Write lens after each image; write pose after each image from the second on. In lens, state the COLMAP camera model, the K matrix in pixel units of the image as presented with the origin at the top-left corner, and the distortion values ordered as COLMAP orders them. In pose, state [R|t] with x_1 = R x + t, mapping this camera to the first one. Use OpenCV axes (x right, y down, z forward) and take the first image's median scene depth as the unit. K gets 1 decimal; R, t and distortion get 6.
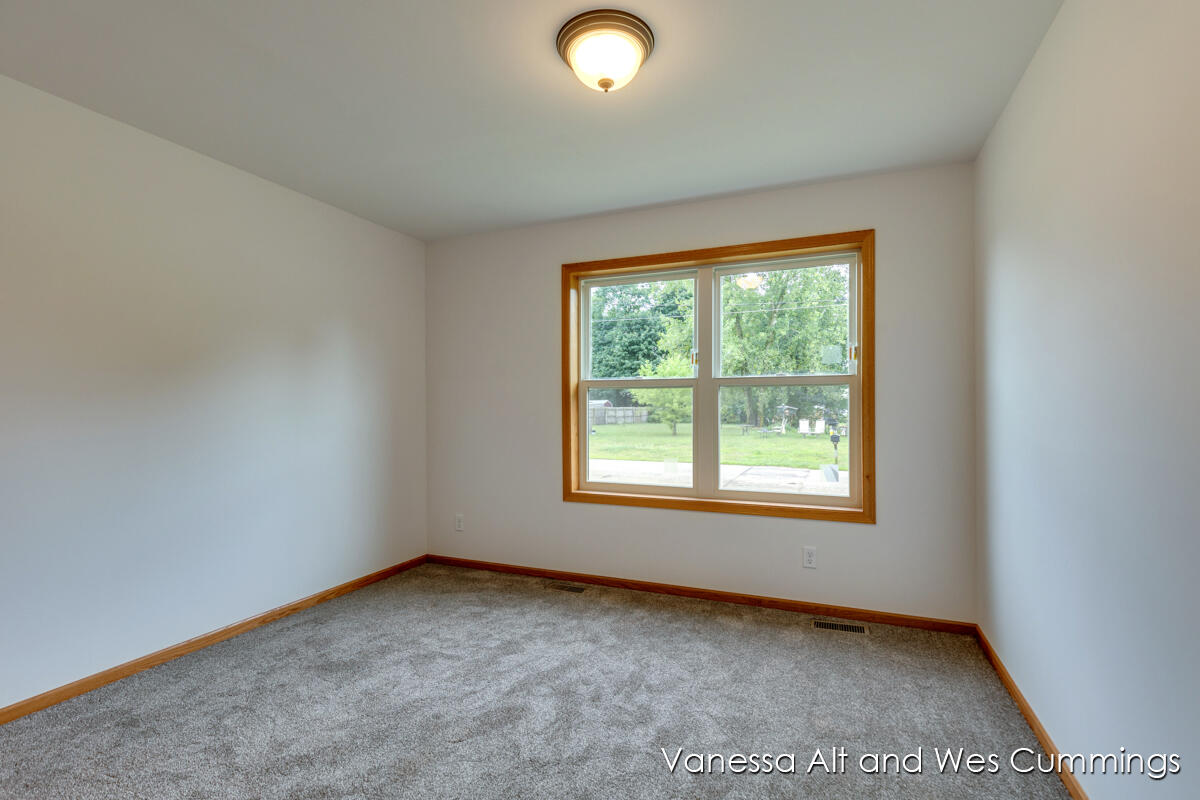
lens RADIAL K [[547.0, 0, 602.4], [0, 547.0, 405.2], [0, 0, 1]] dist [0.010094, -0.004321]
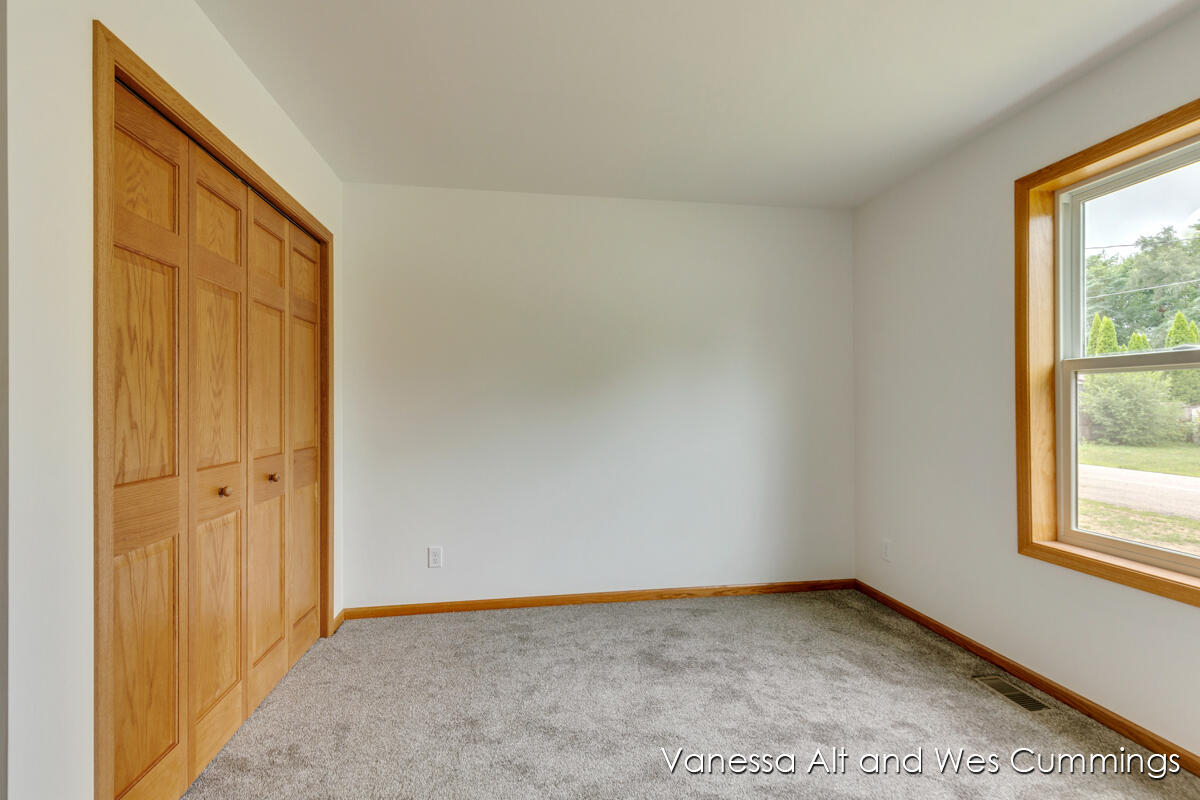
lens RADIAL K [[547.0, 0, 605.7], [0, 547.0, 397.8], [0, 0, 1]] dist [0.010094, -0.004321]
pose [[0.535606, -0.004322, -0.844457, 0.231447], [-0.000191, 0.999986, -0.005238, -0.001084], [0.844468, 0.002967, 0.535598, 0.281296]]
